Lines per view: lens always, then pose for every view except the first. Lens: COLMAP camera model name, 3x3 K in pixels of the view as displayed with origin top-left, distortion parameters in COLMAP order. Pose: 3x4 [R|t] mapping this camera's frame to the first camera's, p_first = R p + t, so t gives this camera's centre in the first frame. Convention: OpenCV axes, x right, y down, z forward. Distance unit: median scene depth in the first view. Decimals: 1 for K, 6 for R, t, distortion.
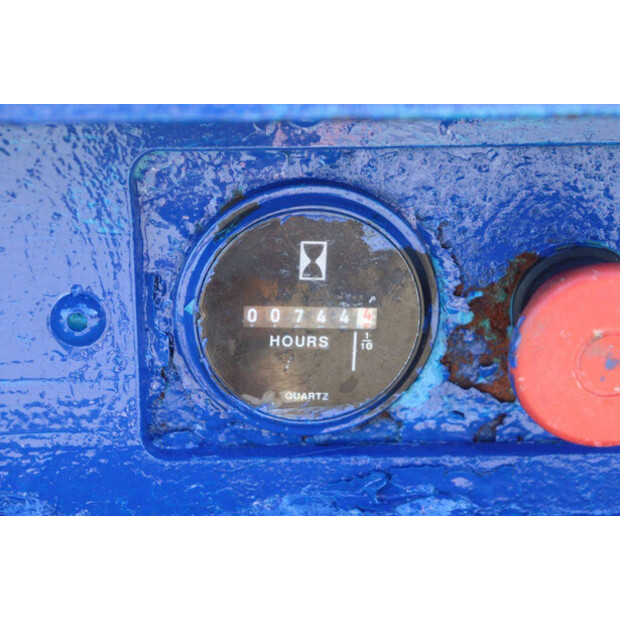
lens RADIAL K [[1018.0, 0, 308.3], [0, 1018.0, 312.2], [0, 0, 1]] dist [0.136447, 0.000000]
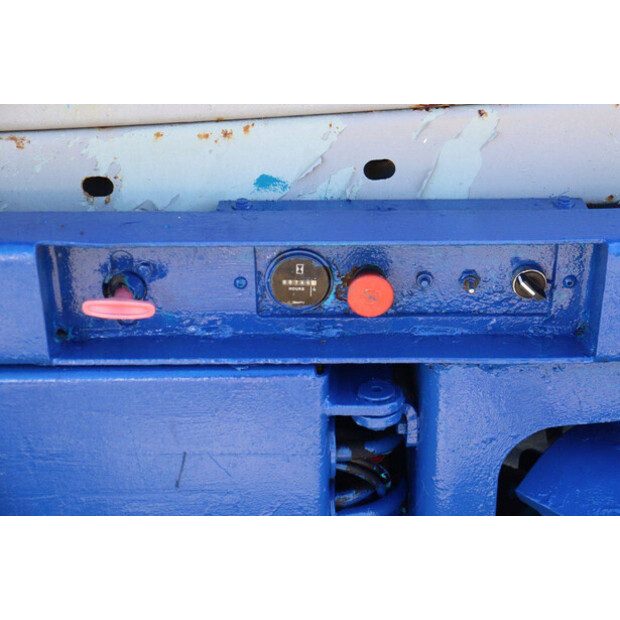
lens RADIAL K [[1018.0, 0, 310.5], [0, 1018.0, 309.8], [0, 0, 1]] dist [0.136447, 0.000000]
pose [[0.997564, 0.015434, -0.068029, 0.308130], [-0.003547, 0.985179, 0.171493, -0.555841], [0.069668, -0.170833, 0.982834, -2.814812]]
